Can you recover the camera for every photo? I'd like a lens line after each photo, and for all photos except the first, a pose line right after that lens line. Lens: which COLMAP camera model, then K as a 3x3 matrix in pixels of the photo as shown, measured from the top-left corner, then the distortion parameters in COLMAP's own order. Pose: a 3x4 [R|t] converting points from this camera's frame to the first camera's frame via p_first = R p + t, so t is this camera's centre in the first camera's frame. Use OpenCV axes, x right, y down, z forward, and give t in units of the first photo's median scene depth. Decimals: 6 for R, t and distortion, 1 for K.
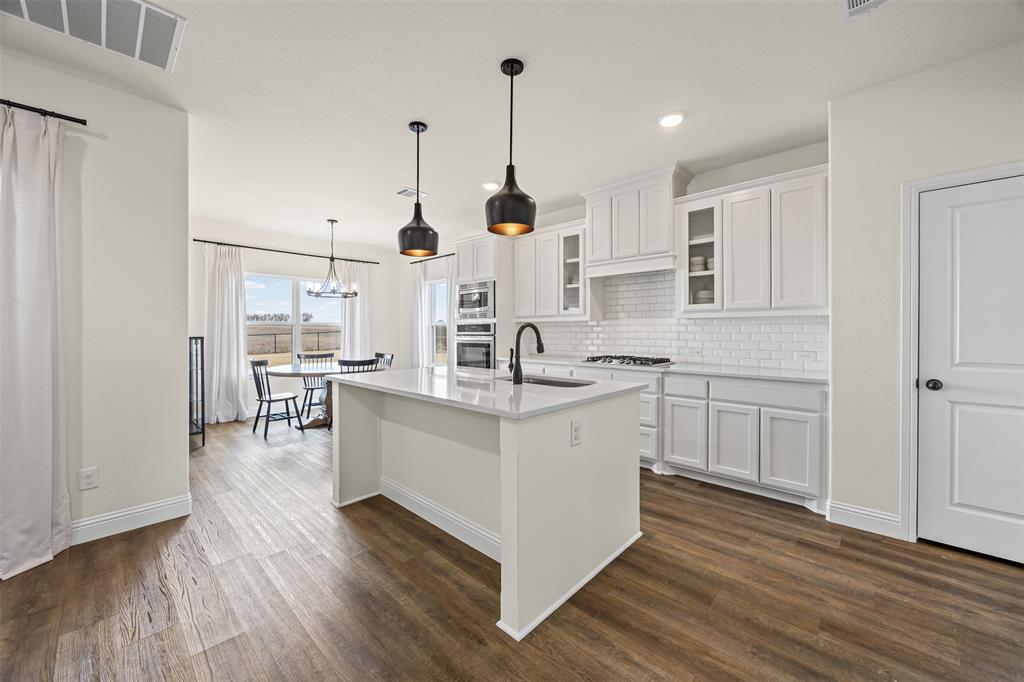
lens RADIAL K [[394.4, 0, 512.0], [0, 394.4, 341.0], [0, 0, 1]] dist [-0.000211, -0.000152]
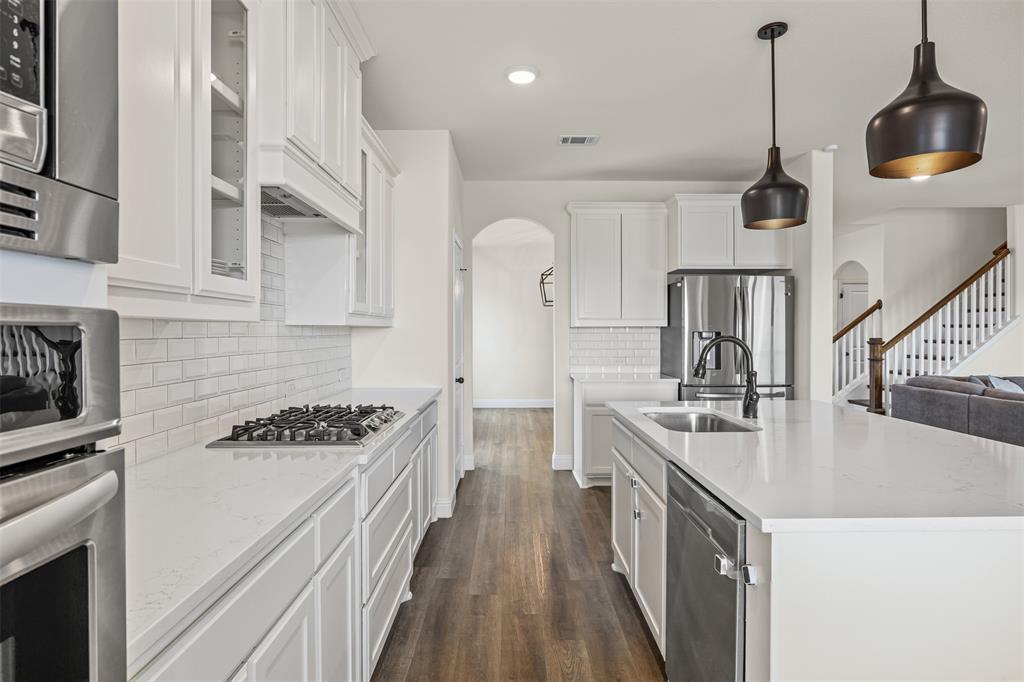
lens RADIAL K [[584.4, 0, 513.6], [0, 584.4, 329.9], [0, 0, 1]] dist [-0.001675, -0.000727]
pose [[-0.693498, 0.000968, 0.720458, -0.426173], [0.025994, 0.999382, 0.023678, -0.076862], [-0.719989, 0.035148, -0.693094, 1.854572]]
